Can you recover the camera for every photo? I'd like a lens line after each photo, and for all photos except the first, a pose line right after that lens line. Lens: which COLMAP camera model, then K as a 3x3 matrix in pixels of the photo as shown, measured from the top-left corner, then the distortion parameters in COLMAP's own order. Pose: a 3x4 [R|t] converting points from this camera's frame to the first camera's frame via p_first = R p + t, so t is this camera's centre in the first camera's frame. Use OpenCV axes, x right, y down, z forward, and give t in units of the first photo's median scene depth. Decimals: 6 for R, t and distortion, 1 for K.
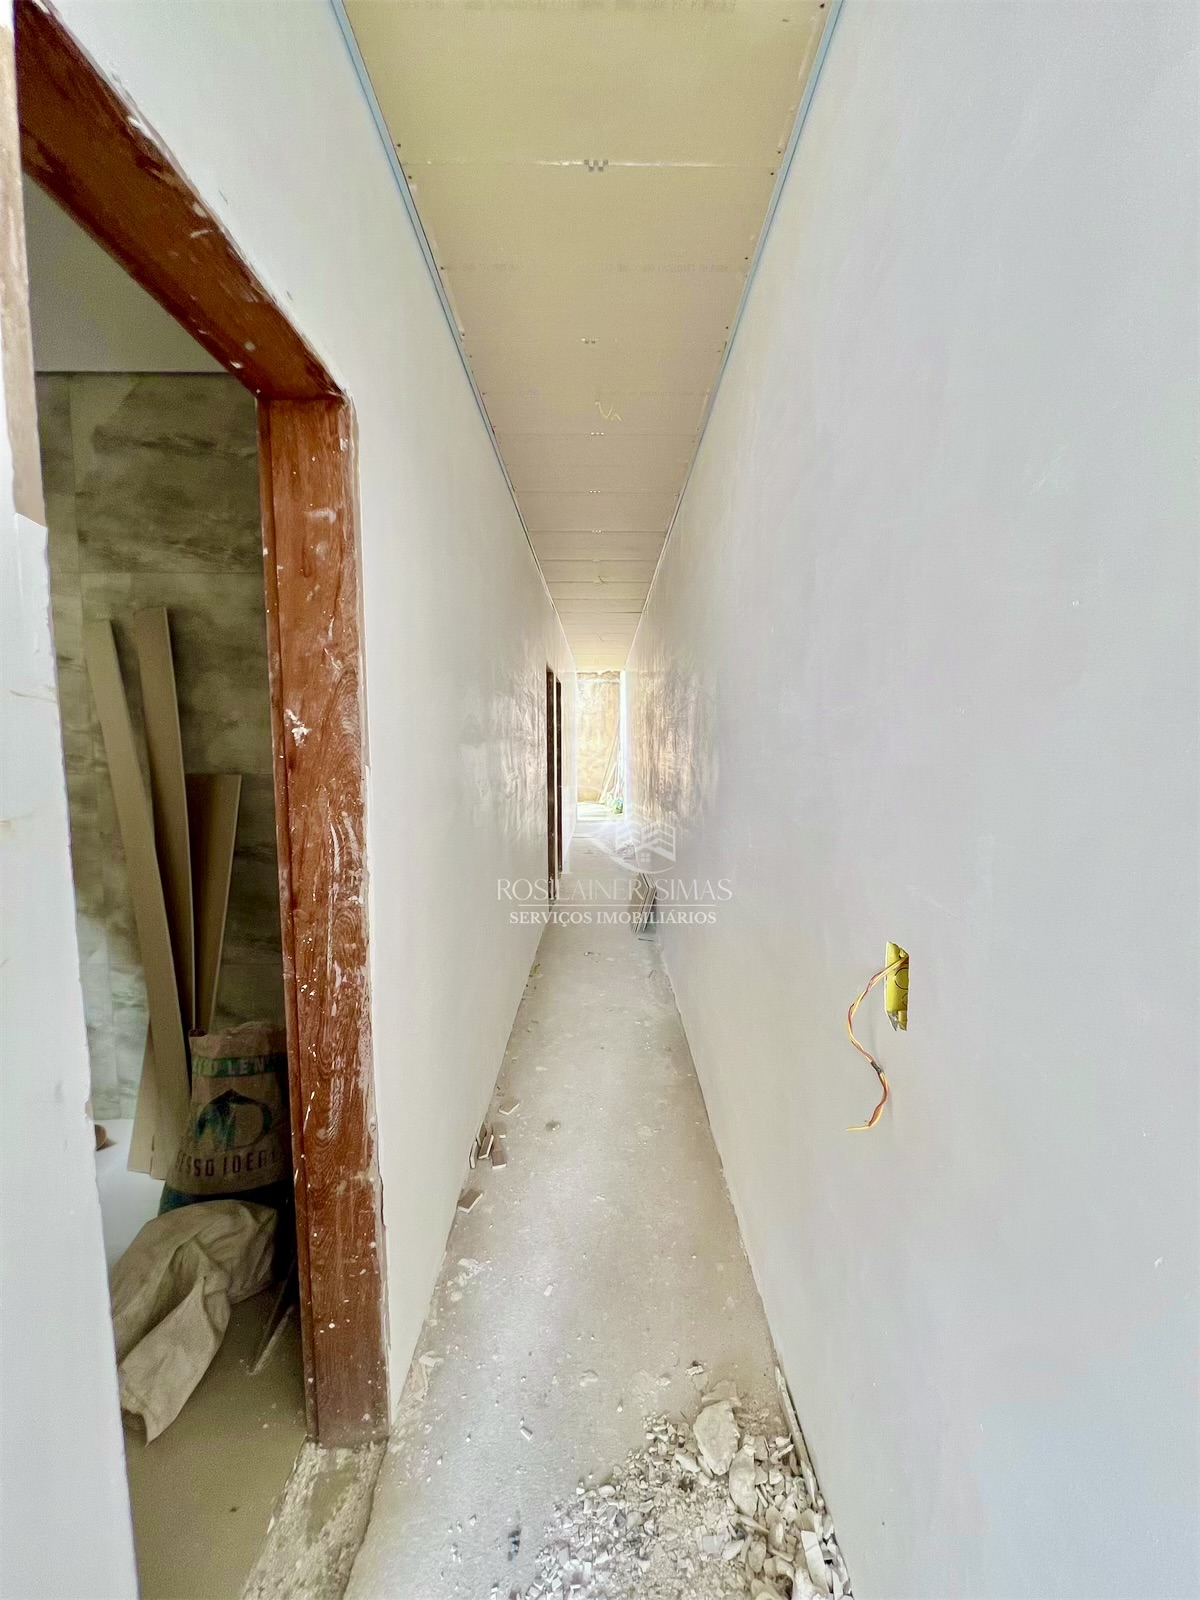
lens RADIAL K [[637.9, 0, 609.5], [0, 637.9, 797.5], [0, 0, 1]] dist [-0.005626, 0.000705]
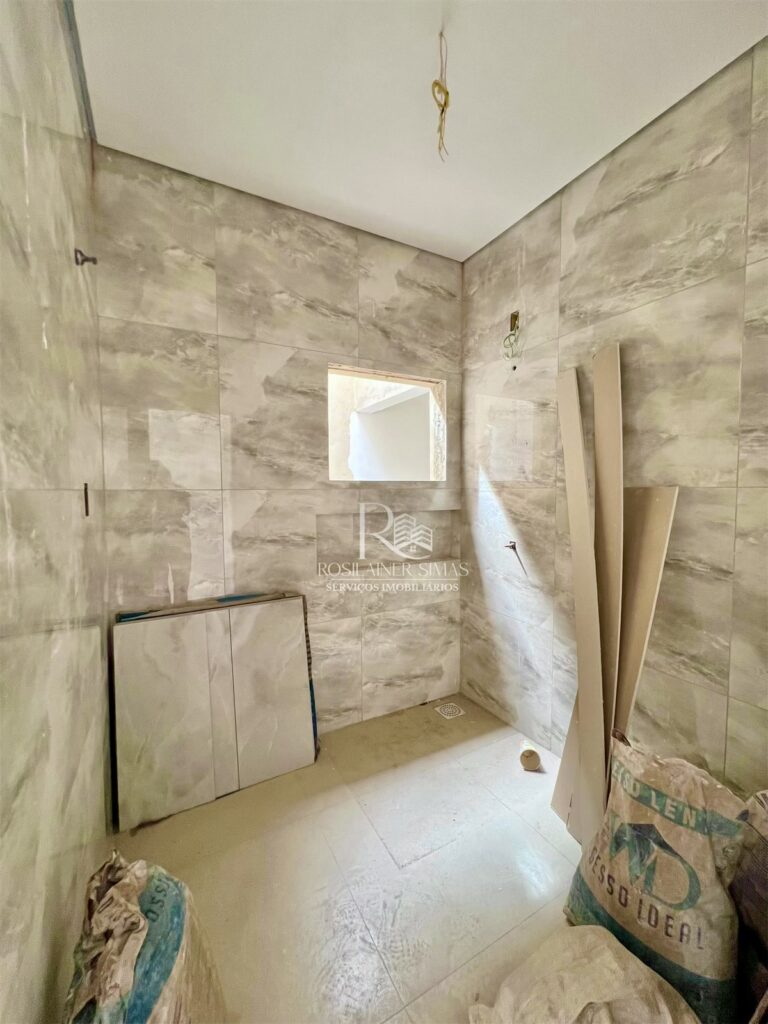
lens RADIAL K [[408.3, 0, 388.0], [0, 408.3, 510.1], [0, 0, 1]] dist [-0.005626, 0.000705]
pose [[0.474490, 0.042173, -0.879250, -0.231231], [-0.078818, 0.996875, 0.005280, 0.033676], [0.876725, 0.066795, 0.476331, 0.297178]]
